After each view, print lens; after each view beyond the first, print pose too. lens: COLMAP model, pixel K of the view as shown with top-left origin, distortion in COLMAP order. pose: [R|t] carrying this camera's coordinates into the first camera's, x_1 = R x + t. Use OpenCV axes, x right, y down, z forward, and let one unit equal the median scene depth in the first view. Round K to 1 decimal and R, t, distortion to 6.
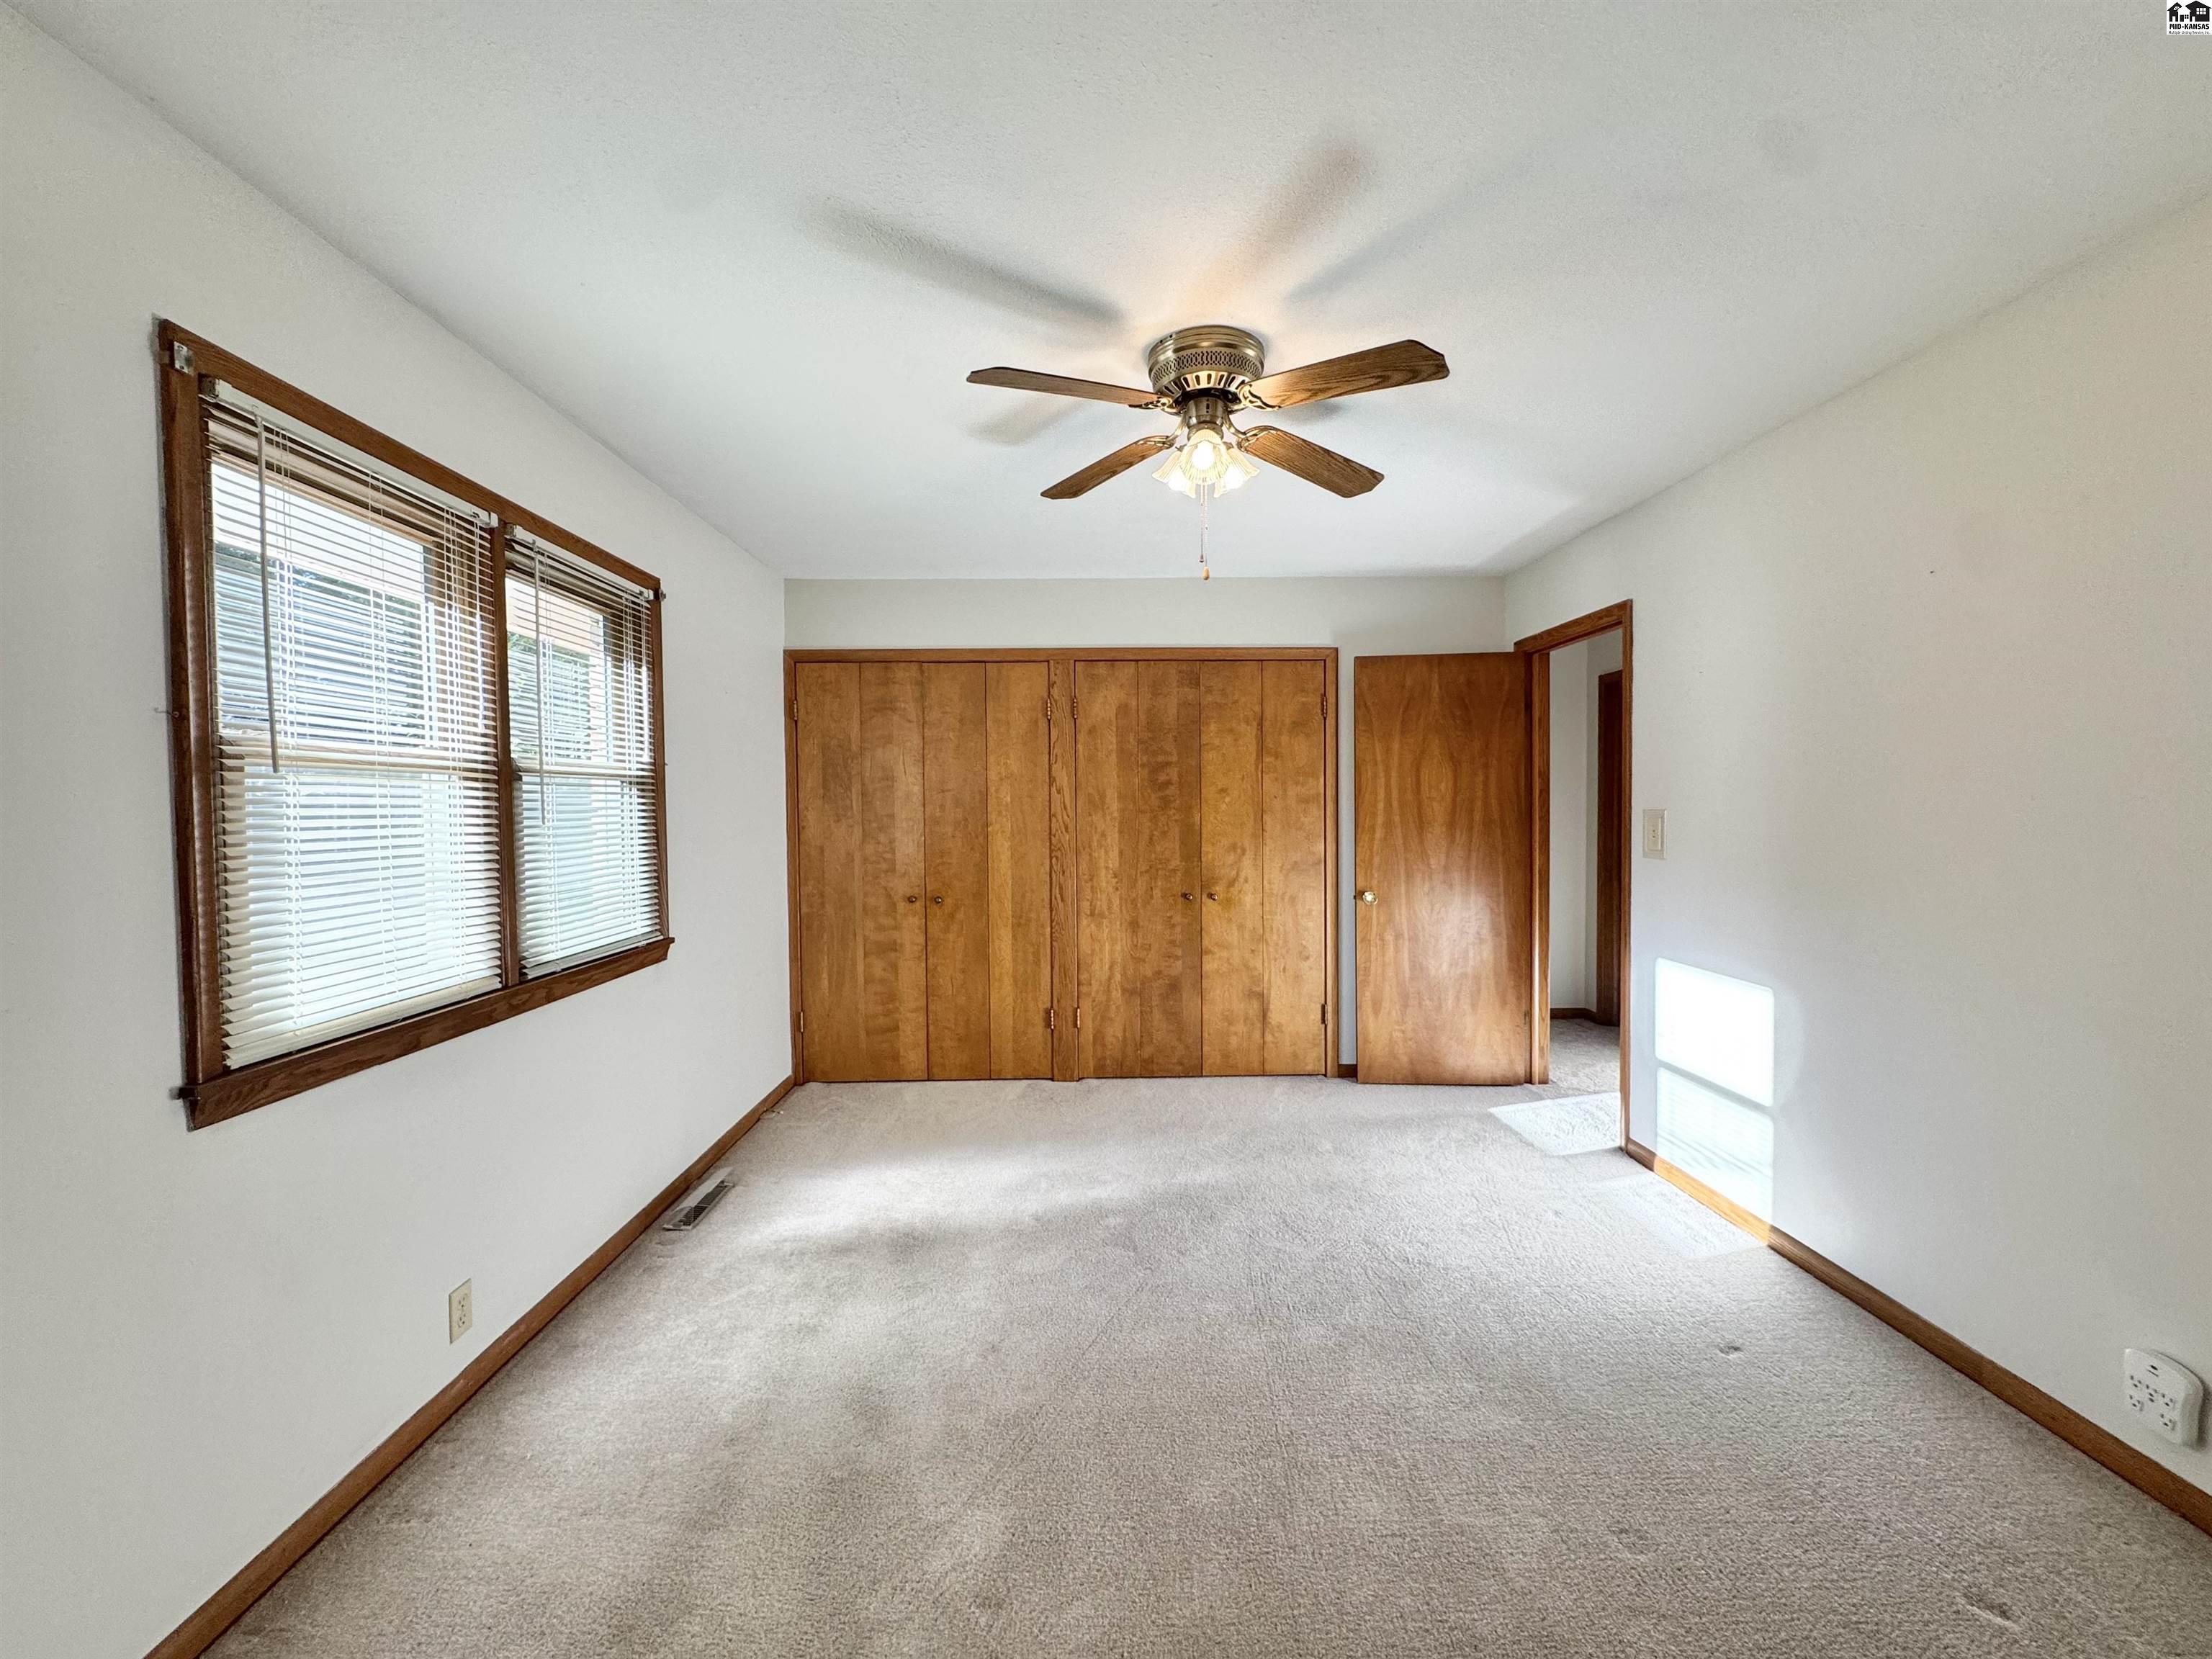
lens RADIAL K [[899.2, 0, 1106.0], [0, 899.2, 829.5], [0, 0, 1]] dist [-0.002465, 0.000039]
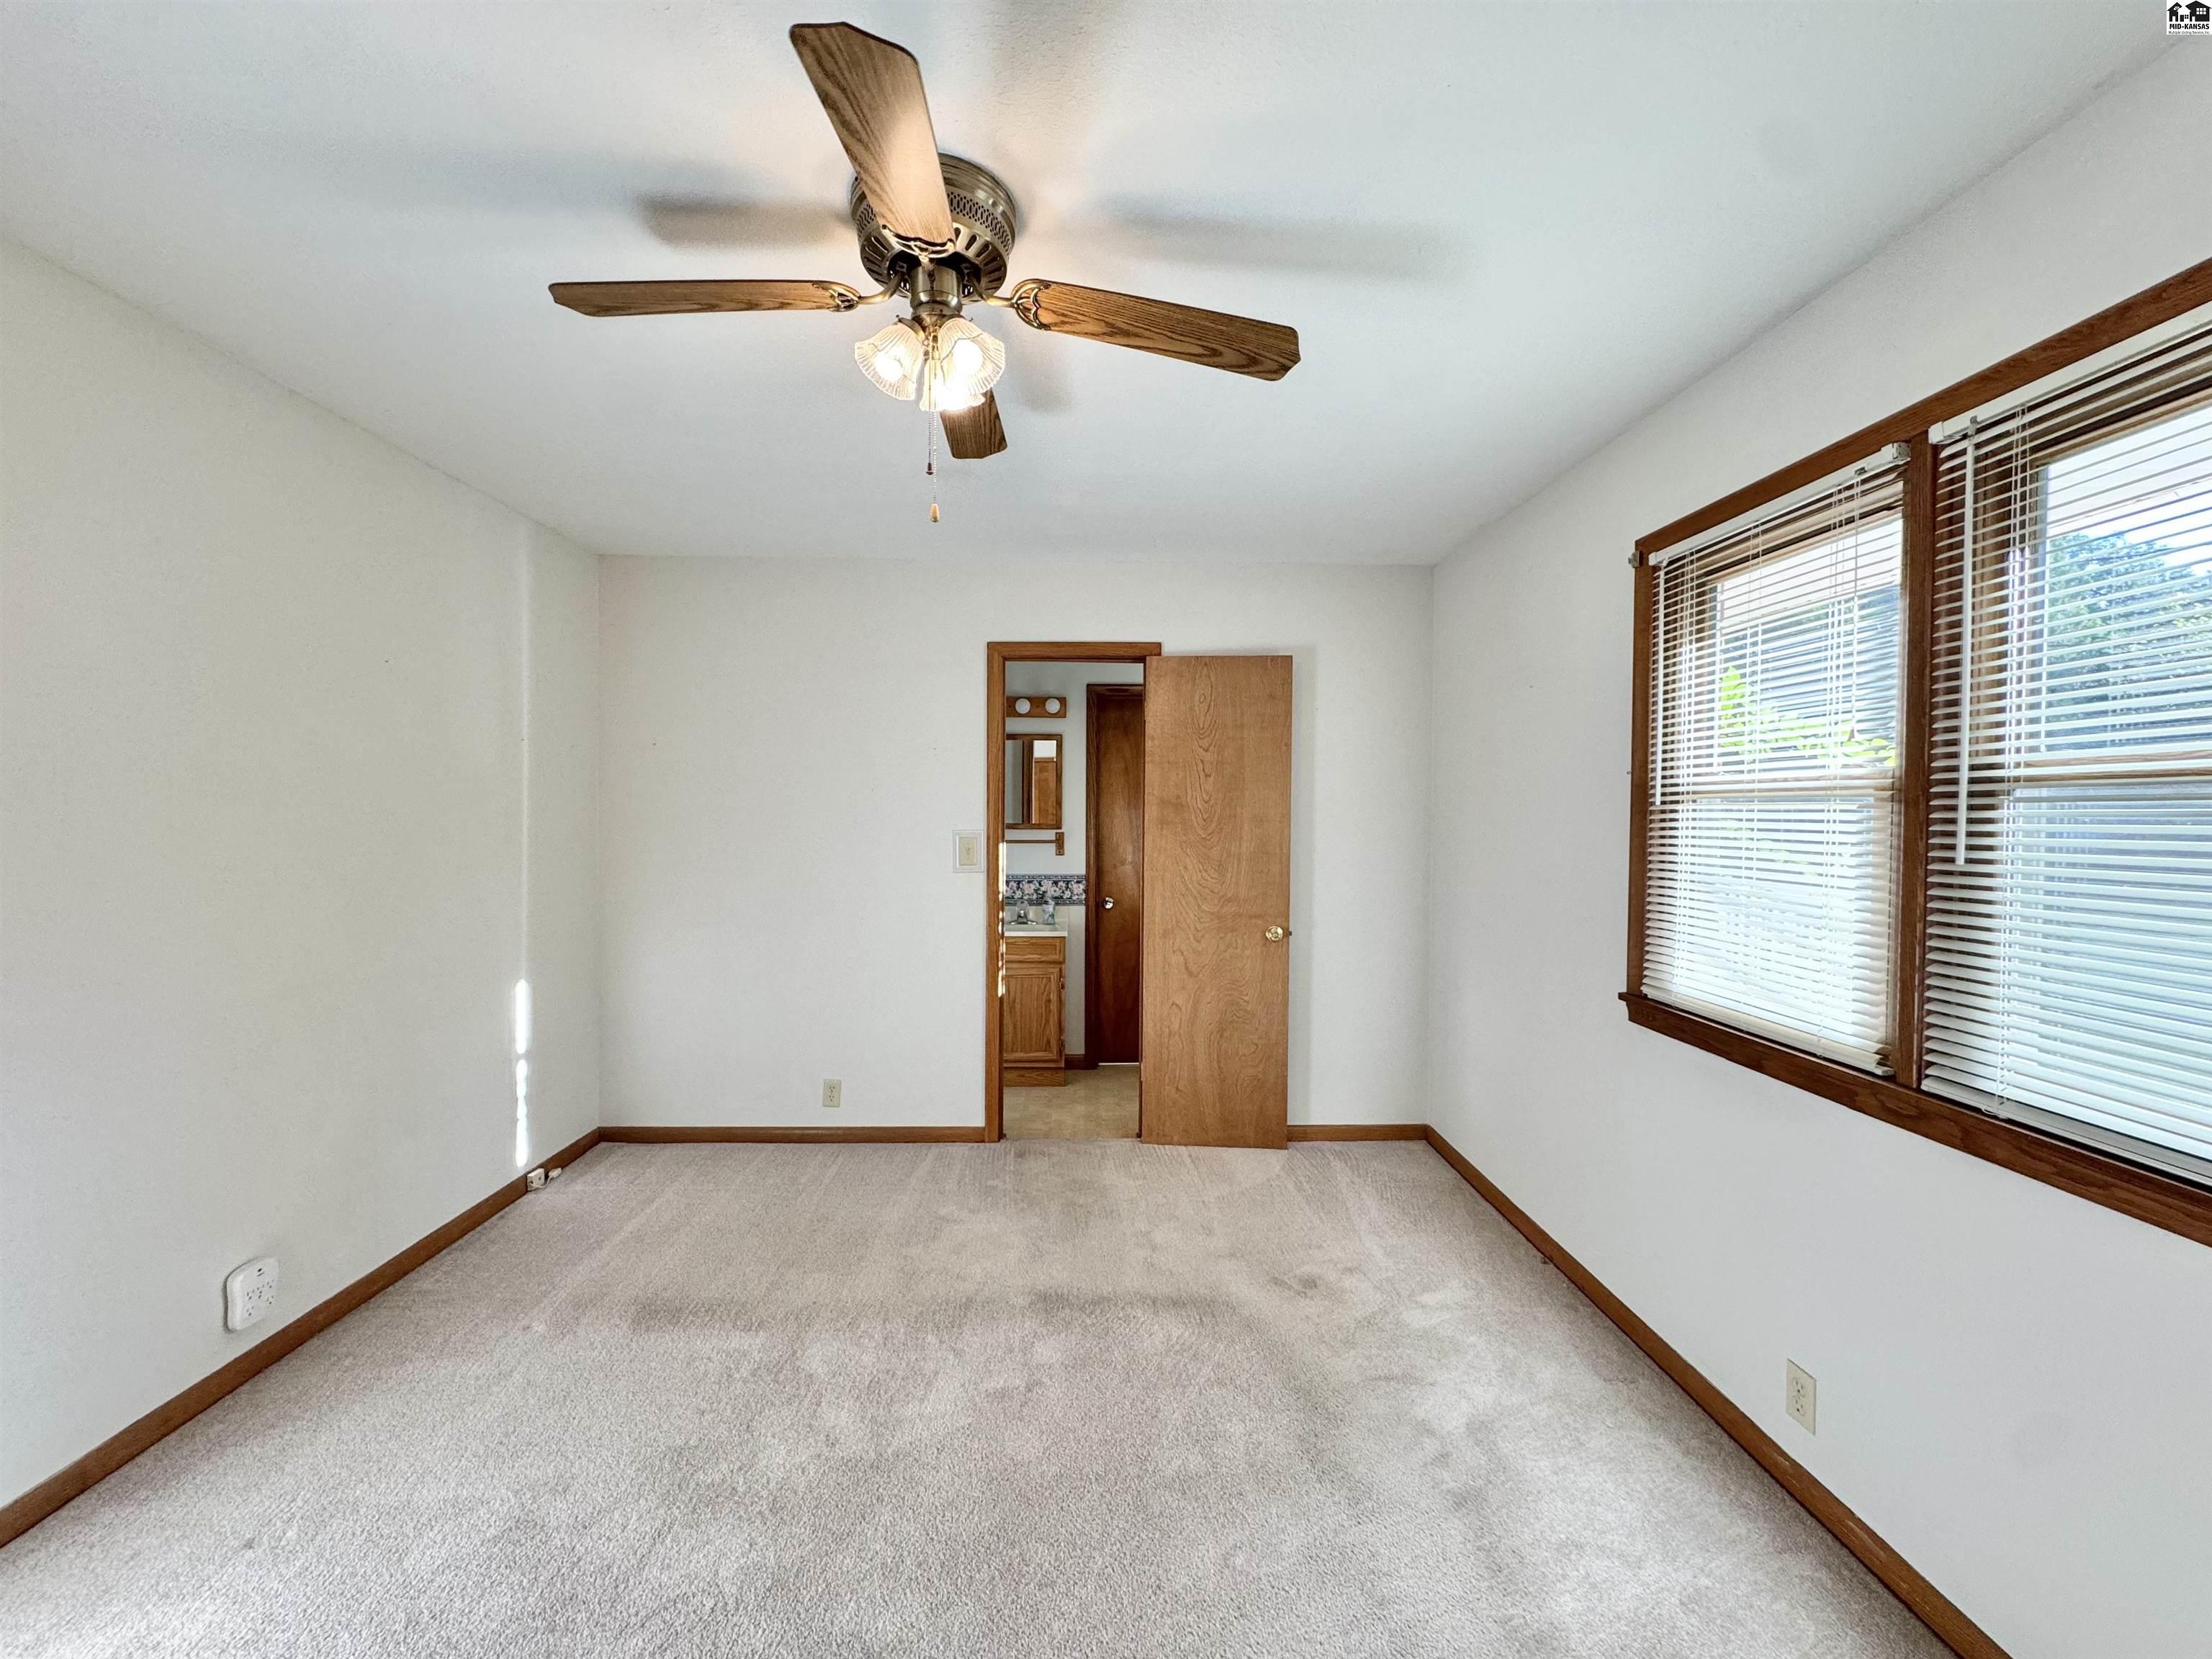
lens RADIAL K [[899.2, 0, 1106.0], [0, 899.2, 829.5], [0, 0, 1]] dist [-0.002465, 0.000039]
pose [[-0.999947, 0.001258, -0.010207, -0.018315], [0.000830, 0.999124, 0.041834, -0.065423], [0.010251, 0.041823, -0.999072, 1.863011]]
